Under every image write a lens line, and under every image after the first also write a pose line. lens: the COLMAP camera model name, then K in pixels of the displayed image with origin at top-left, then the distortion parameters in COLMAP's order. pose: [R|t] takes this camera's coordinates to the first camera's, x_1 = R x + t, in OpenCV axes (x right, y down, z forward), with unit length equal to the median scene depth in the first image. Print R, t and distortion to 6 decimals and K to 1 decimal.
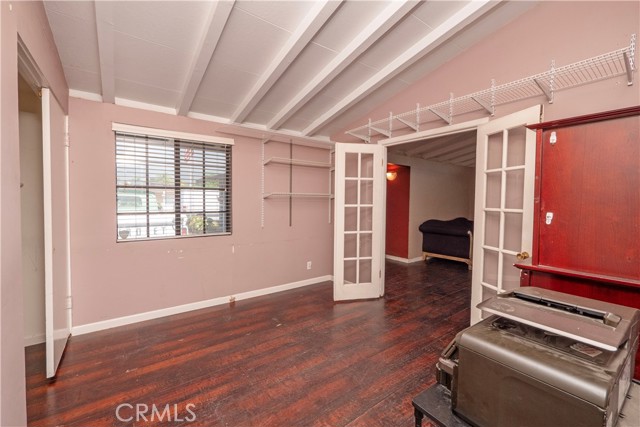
lens RADIAL K [[272.3, 0, 320.5], [0, 272.3, 202.8], [0, 0, 1]] dist [-0.001471, 0.000099]
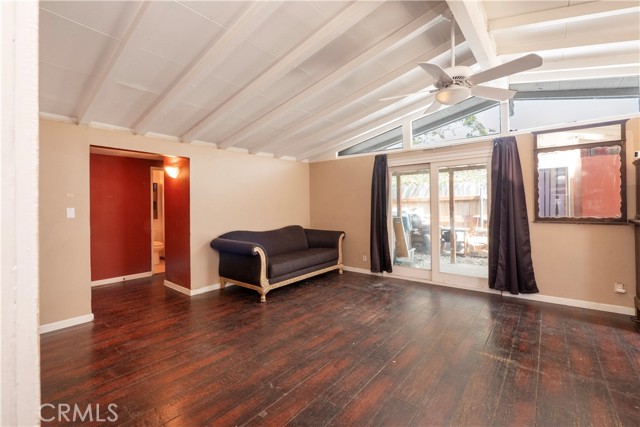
lens RADIAL K [[272.3, 0, 320.5], [0, 272.3, 202.8], [0, 0, 1]] dist [-0.001471, 0.000099]
pose [[0.966816, -0.012680, 0.255159, 0.463008], [0.020967, 0.999336, -0.029783, 0.010205], [-0.254612, 0.034144, 0.966440, 0.228249]]
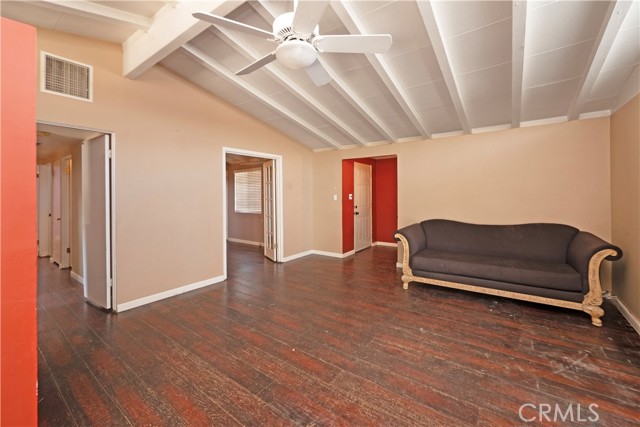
lens RADIAL K [[272.3, 0, 320.5], [0, 272.3, 202.8], [0, 0, 1]] dist [-0.001471, 0.000099]
pose [[0.301877, 0.018843, -0.953161, 1.050005], [-0.004021, 0.999821, 0.018492, 0.005034], [0.953338, -0.001750, 0.301899, 0.503932]]
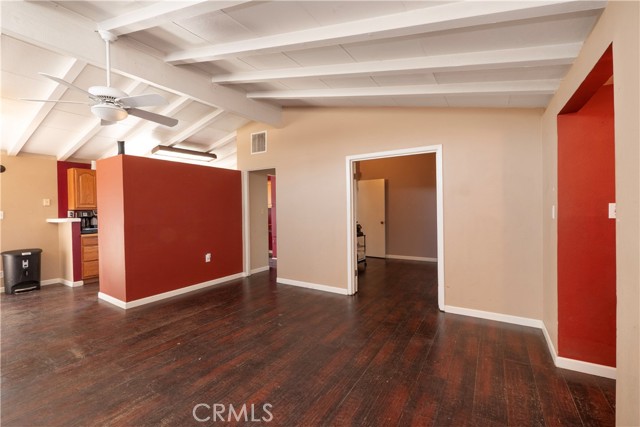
lens RADIAL K [[272.3, 0, 320.5], [0, 272.3, 202.8], [0, 0, 1]] dist [-0.001471, 0.000099]
pose [[-0.934642, 0.002478, -0.355582, 0.600036], [0.001660, 0.999995, 0.002606, -0.010323], [0.355587, 0.001846, -0.934641, 1.100721]]
